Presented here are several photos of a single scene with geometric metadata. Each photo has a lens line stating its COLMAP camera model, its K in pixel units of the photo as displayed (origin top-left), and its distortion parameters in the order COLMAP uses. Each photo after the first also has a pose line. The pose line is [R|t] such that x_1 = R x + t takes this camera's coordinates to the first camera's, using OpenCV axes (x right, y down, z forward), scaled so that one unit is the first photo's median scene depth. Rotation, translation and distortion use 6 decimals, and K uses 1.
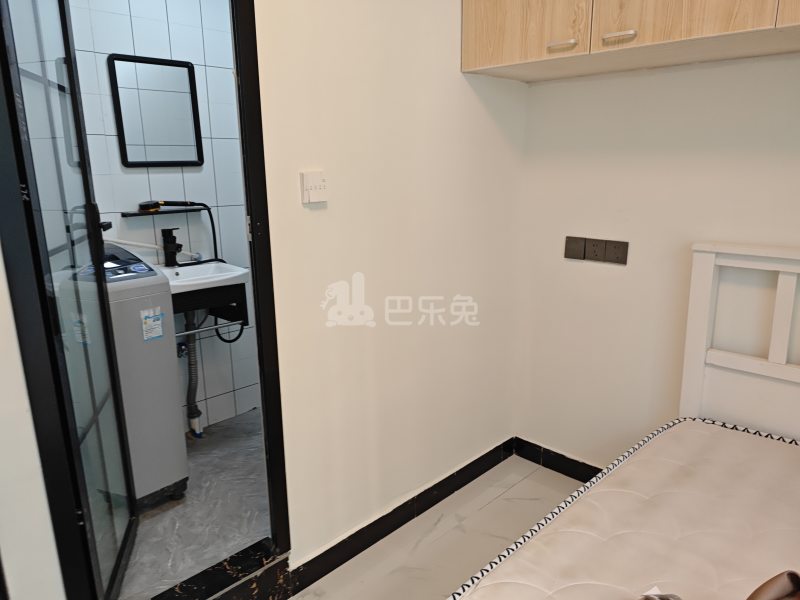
lens RADIAL K [[569.9, 0, 400.0], [0, 569.9, 300.0], [0, 0, 1]] dist [0.007897, -0.000993]
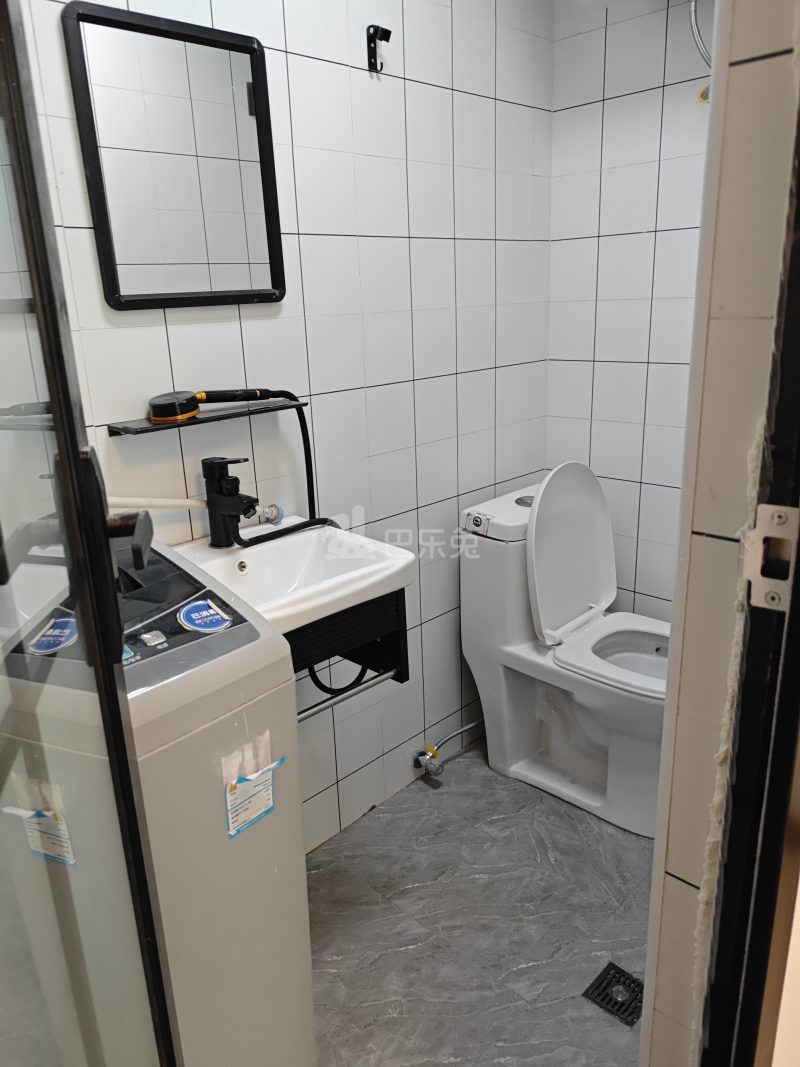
lens RADIAL K [[778.1, 0, 400.0], [0, 778.1, 533.5], [0, 0, 1]] dist [0.026044, -0.034639]
pose [[0.999693, -0.014692, -0.019931, -0.262689], [0.016014, 0.997566, 0.067860, -0.106803], [0.018886, -0.068159, 0.997496, 0.433984]]
